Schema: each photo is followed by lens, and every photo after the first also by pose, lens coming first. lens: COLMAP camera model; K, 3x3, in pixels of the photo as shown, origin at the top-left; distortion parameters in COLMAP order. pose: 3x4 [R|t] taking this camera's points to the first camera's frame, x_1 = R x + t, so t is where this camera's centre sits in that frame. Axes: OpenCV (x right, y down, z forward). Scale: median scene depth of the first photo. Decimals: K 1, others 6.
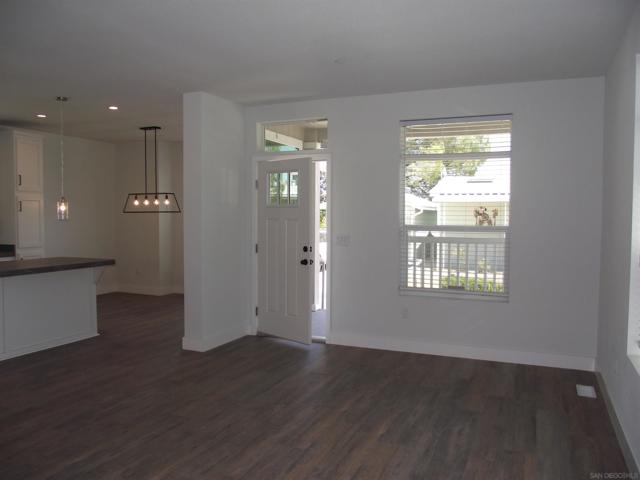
lens RADIAL K [[502.7, 0, 320.0], [0, 502.7, 240.0], [0, 0, 1]] dist [-0.061827, 0.001276]
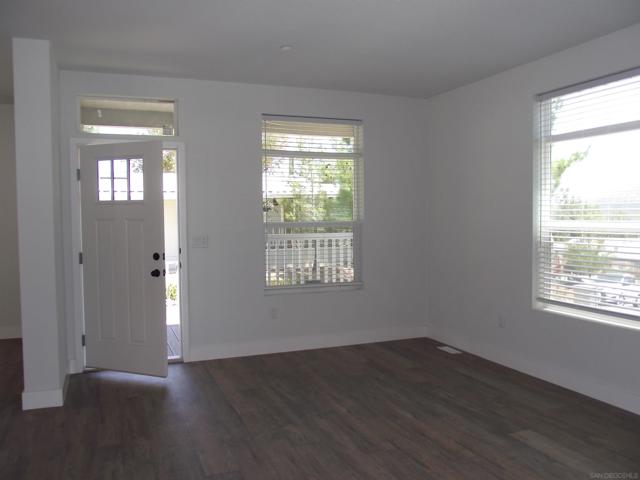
lens RADIAL K [[529.7, 0, 329.4], [0, 529.7, 239.9], [0, 0, 1]] dist [-0.066517, 0.013375]
pose [[0.709010, -0.045966, 0.703699, -0.526595], [0.045055, 0.998787, 0.019847, -0.012702], [-0.703758, 0.017634, 0.710221, 0.216551]]
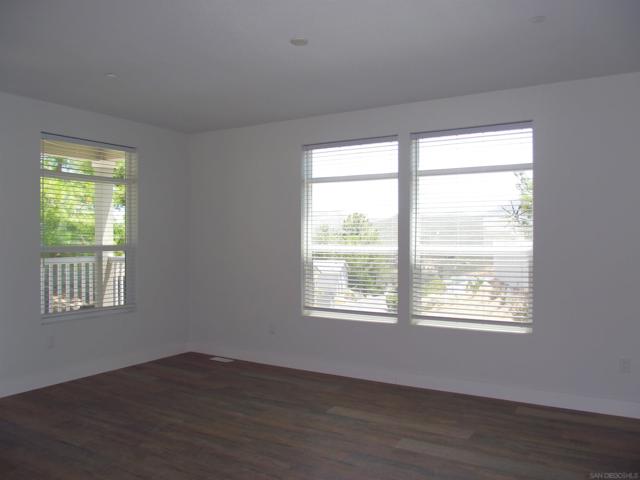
lens RADIAL K [[502.7, 0, 320.0], [0, 502.7, 240.0], [0, 0, 1]] dist [-0.061827, 0.001276]
pose [[0.164190, -0.009734, 0.986381, -0.715397], [0.045395, 0.998966, 0.002302, -0.023566], [-0.985384, 0.044399, 0.164462, 0.402497]]
